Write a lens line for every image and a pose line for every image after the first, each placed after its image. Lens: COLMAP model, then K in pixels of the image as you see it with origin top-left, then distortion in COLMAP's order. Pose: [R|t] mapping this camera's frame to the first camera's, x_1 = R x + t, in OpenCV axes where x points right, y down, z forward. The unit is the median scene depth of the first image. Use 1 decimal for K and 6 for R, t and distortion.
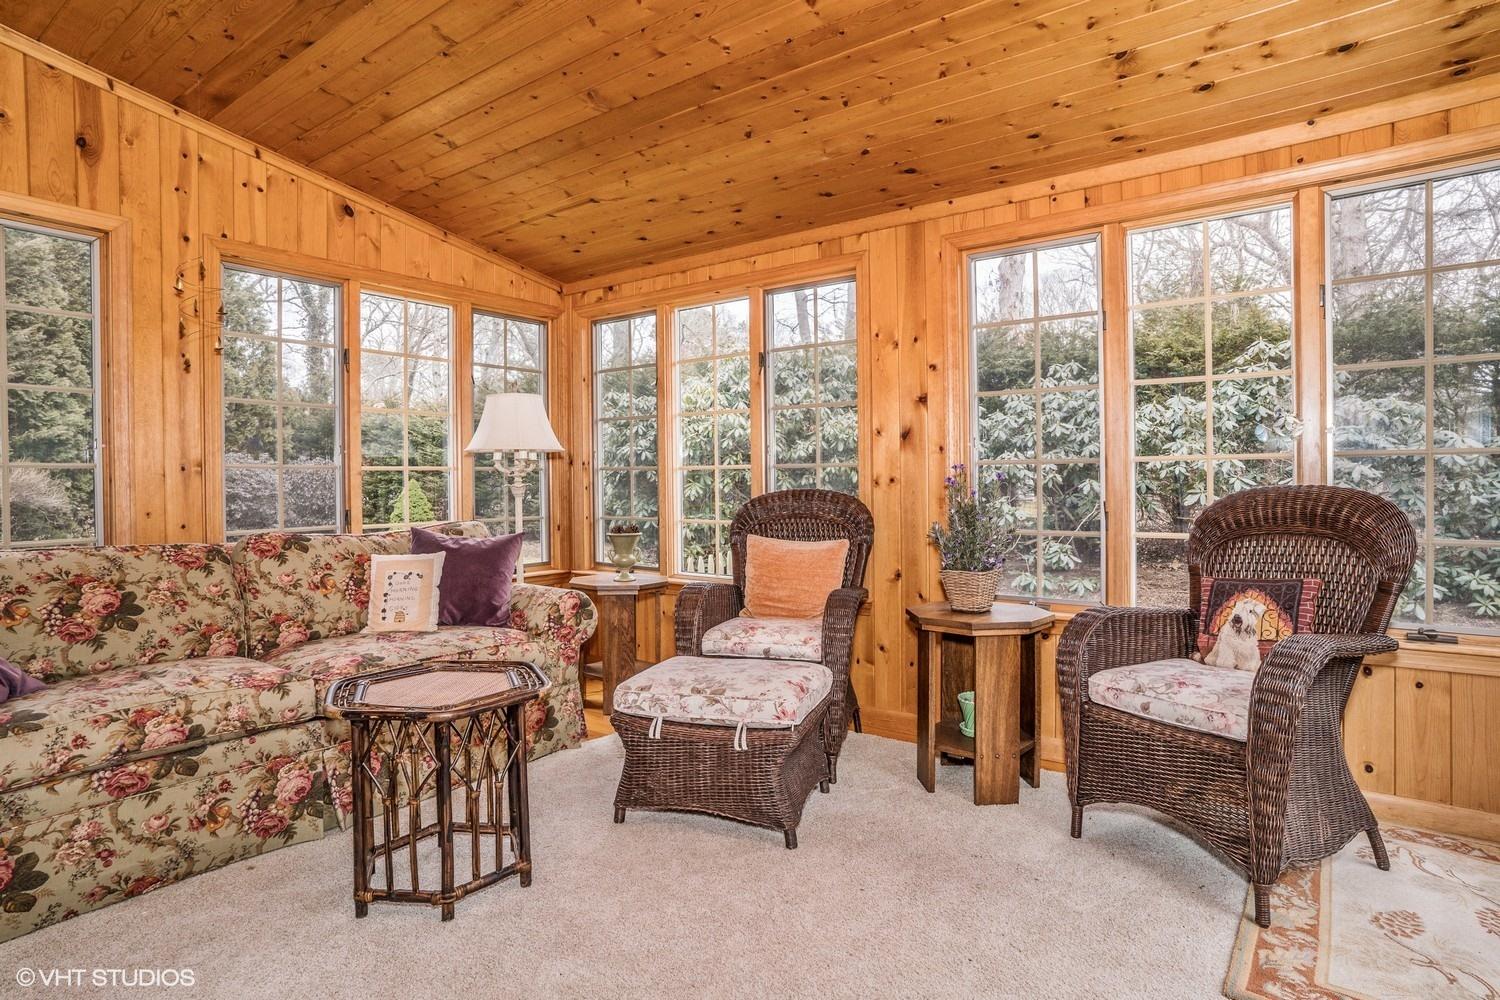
lens RADIAL K [[823.4, 0, 749.1], [0, 823.4, 470.6], [0, 0, 1]] dist [-0.003716, -0.000261]
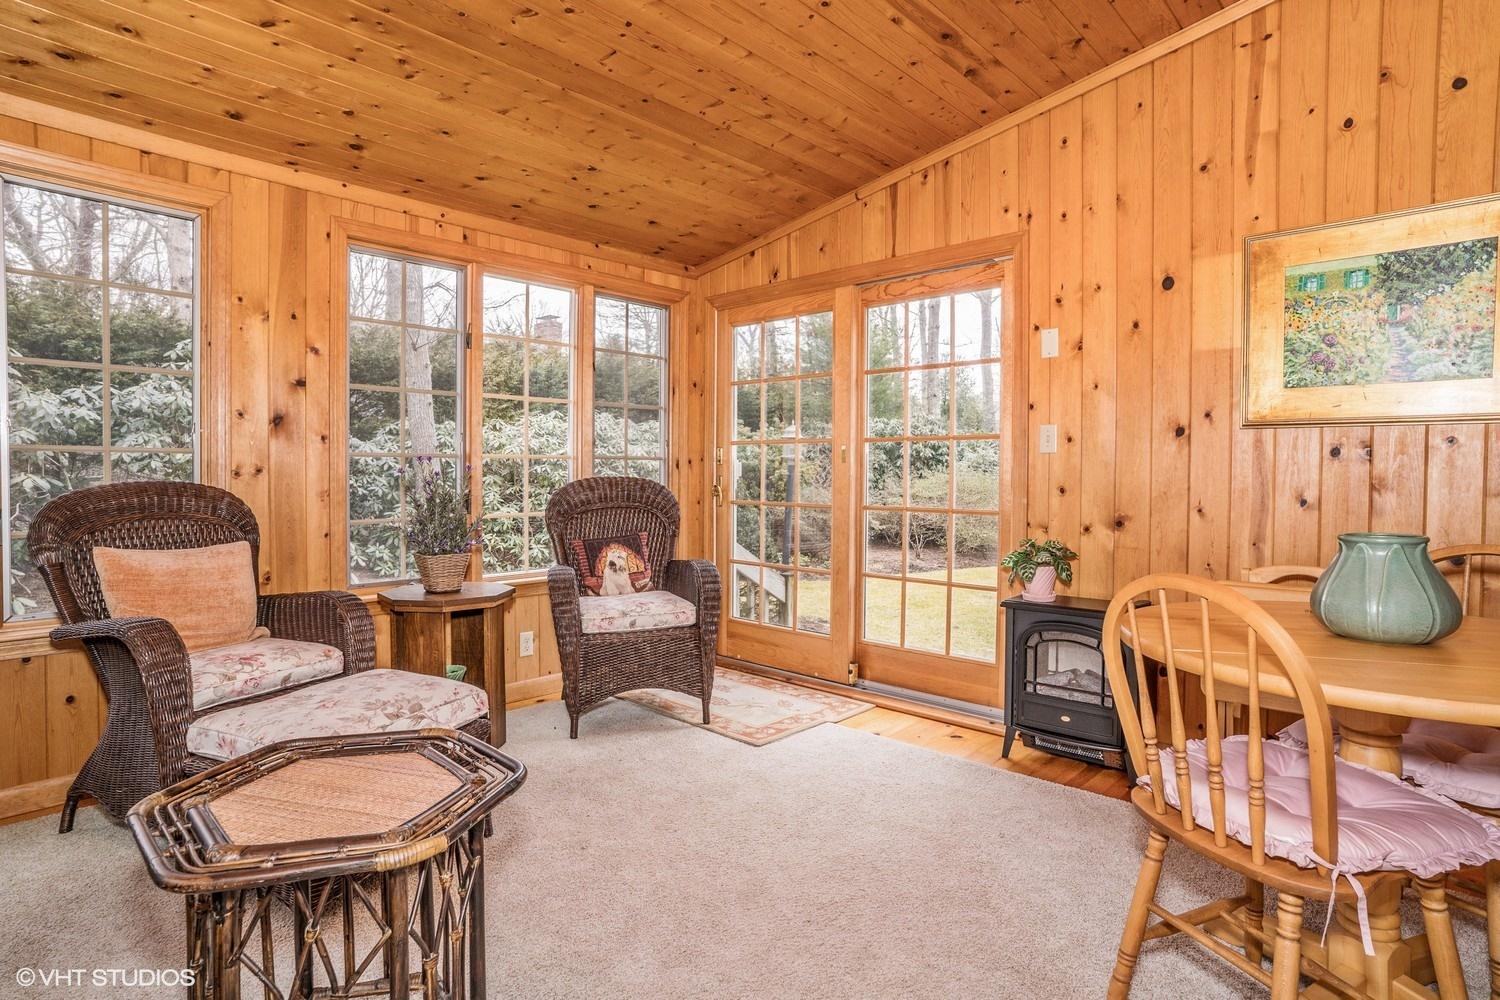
lens RADIAL K [[804.8, 0, 730.0], [0, 804.8, 490.0], [0, 0, 1]] dist [-0.074784, 0.039855]
pose [[0.135044, -0.008987, 0.990799, -0.846382], [-0.013318, 0.999852, 0.010884, 0.023937], [-0.990750, -0.014665, 0.134905, 0.571977]]
